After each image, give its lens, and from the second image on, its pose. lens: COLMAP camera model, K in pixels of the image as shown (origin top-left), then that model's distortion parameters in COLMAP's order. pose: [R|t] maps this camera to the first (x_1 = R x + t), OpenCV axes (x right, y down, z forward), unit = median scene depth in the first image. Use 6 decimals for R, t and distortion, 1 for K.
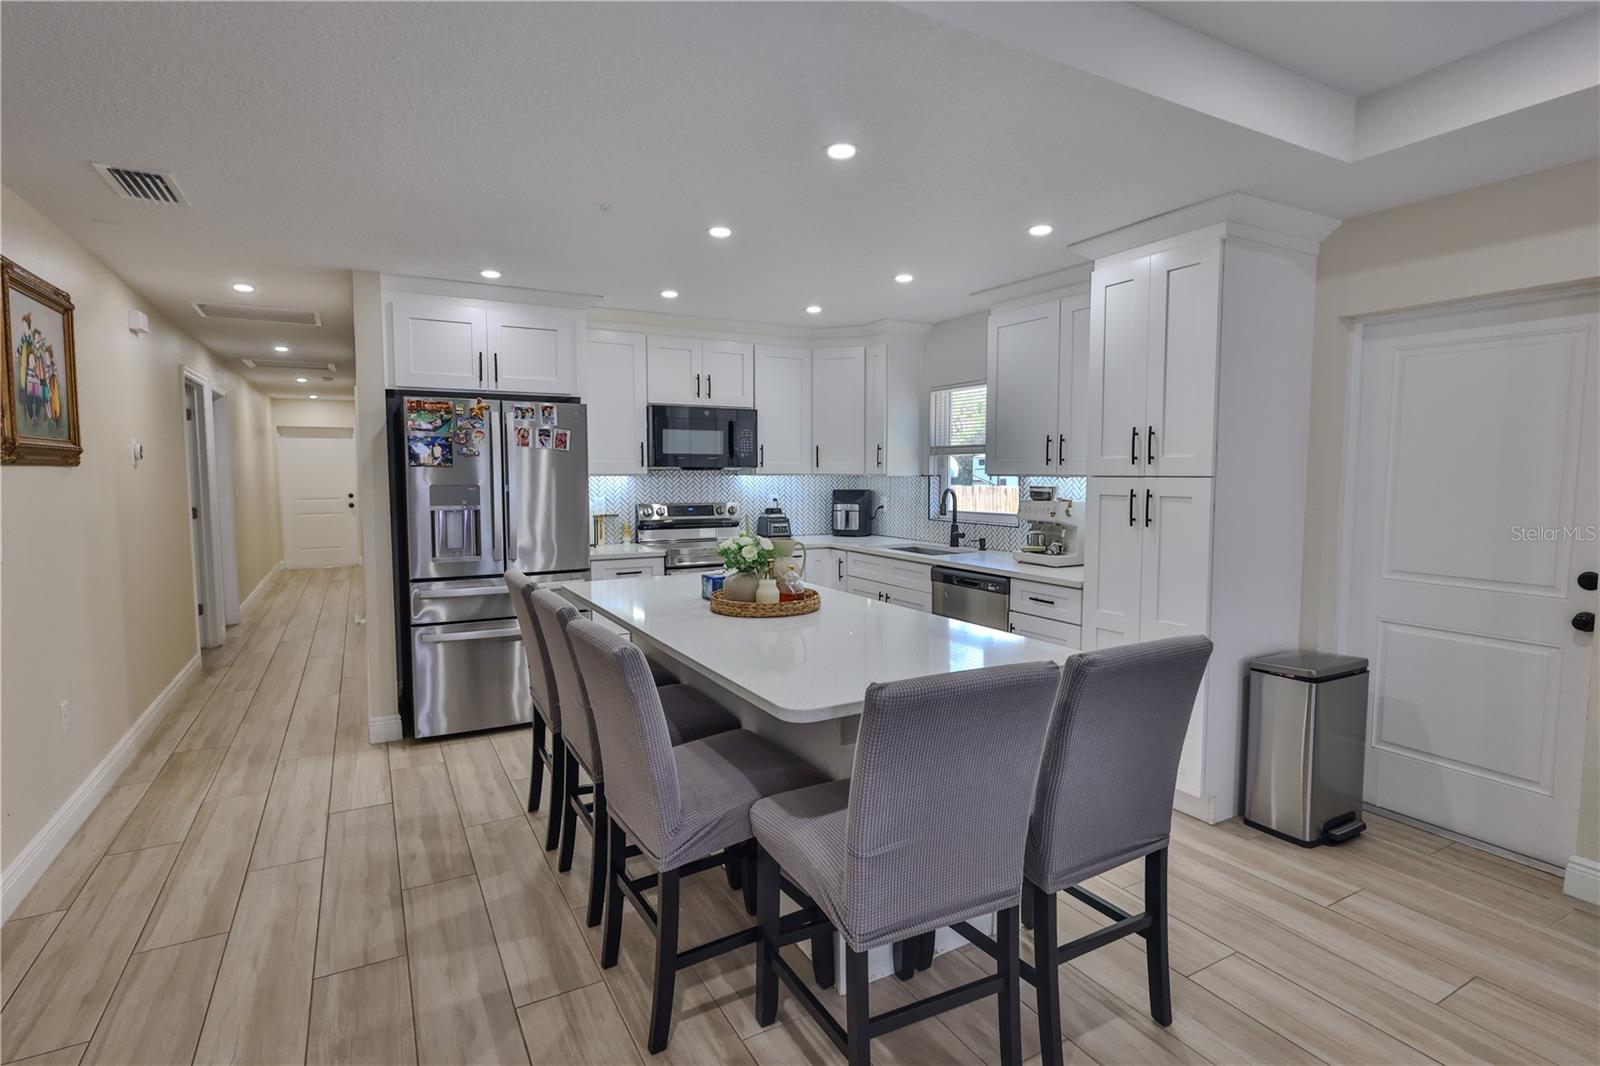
lens RADIAL K [[791.6, 0, 802.5], [0, 791.6, 525.7], [0, 0, 1]] dist [-0.001902, 0.000294]
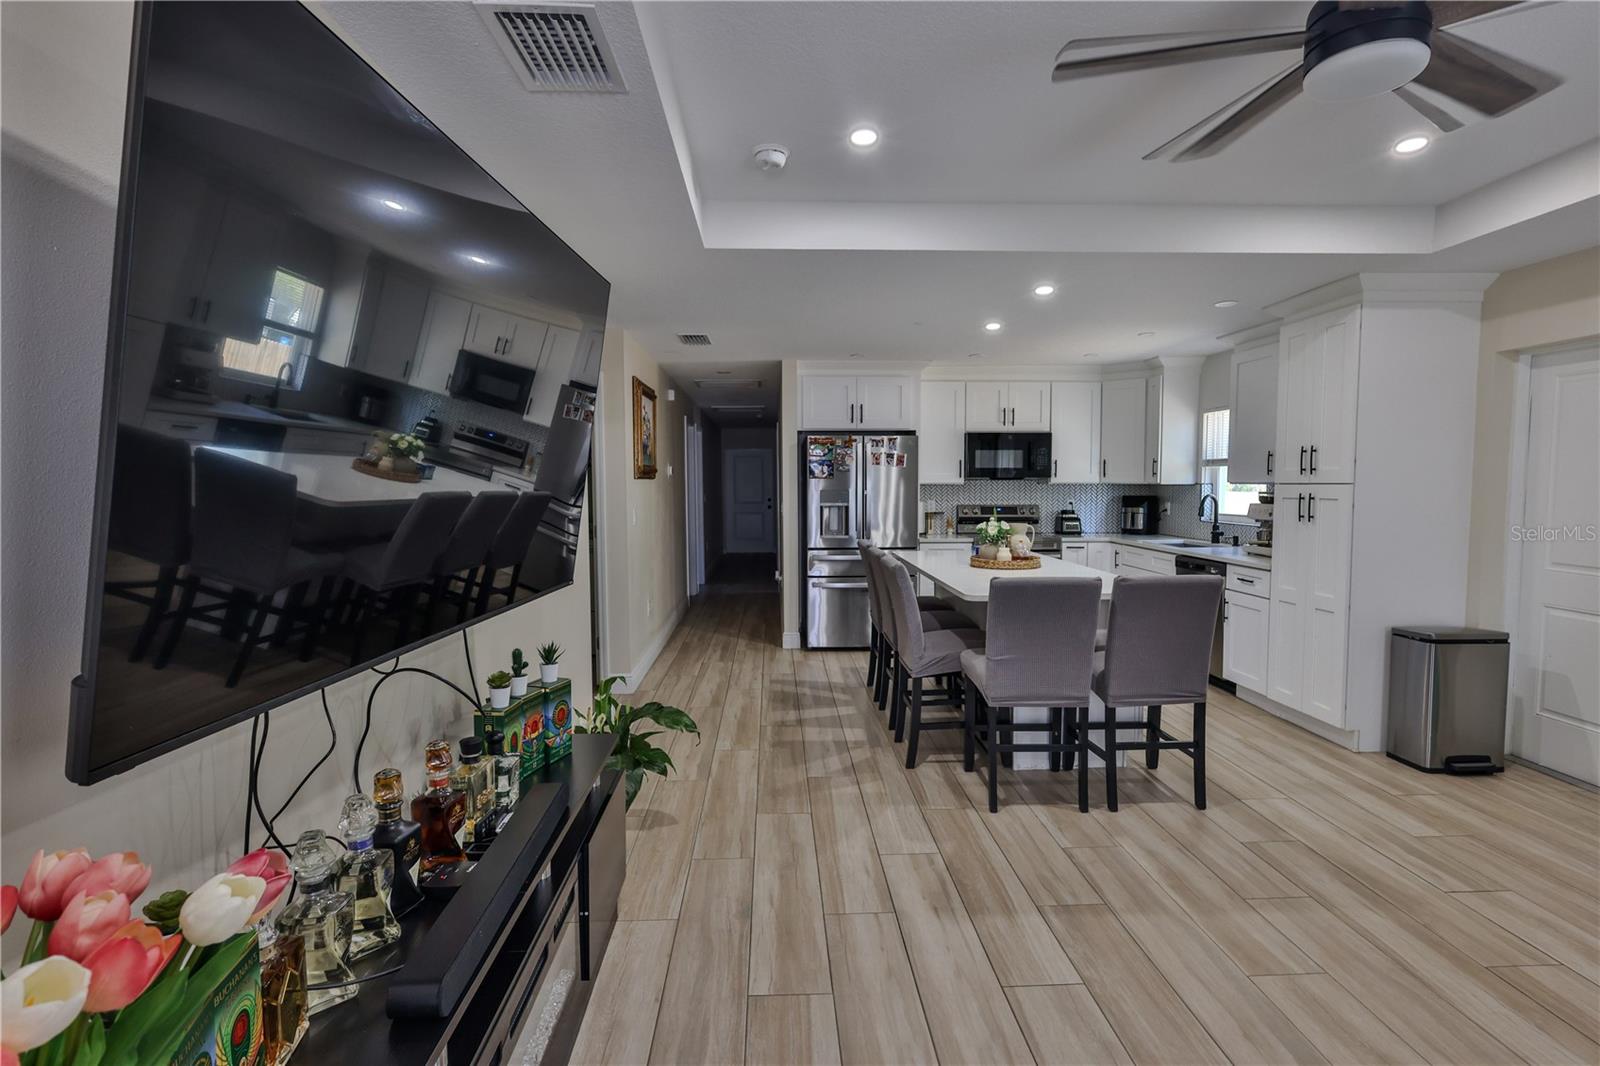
lens RADIAL K [[791.6, 0, 803.5], [0, 791.6, 530.7], [0, 0, 1]] dist [-0.001902, 0.000294]
pose [[0.891964, 0.024941, -0.451419, 0.219293], [-0.027653, 0.999617, 0.000589, 0.030422], [0.451261, 0.011957, 0.892312, -0.434629]]
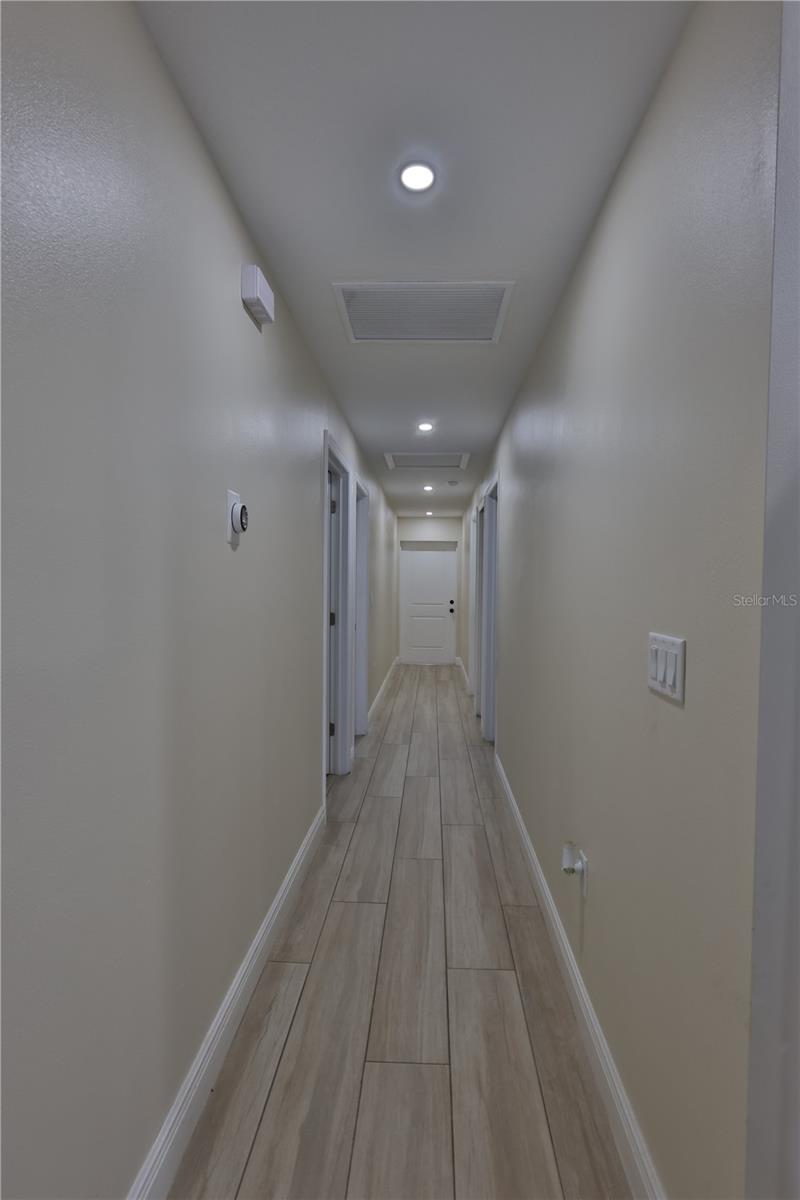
lens RADIAL K [[593.7, 0, 401.8], [0, 593.7, 599.4], [0, 0, 1]] dist [-0.001902, 0.000294]
pose [[0.846302, 0.026054, -0.532066, -0.509526], [-0.051570, 0.998119, -0.033153, -0.028375], [0.530201, 0.055497, 0.846054, 0.694497]]
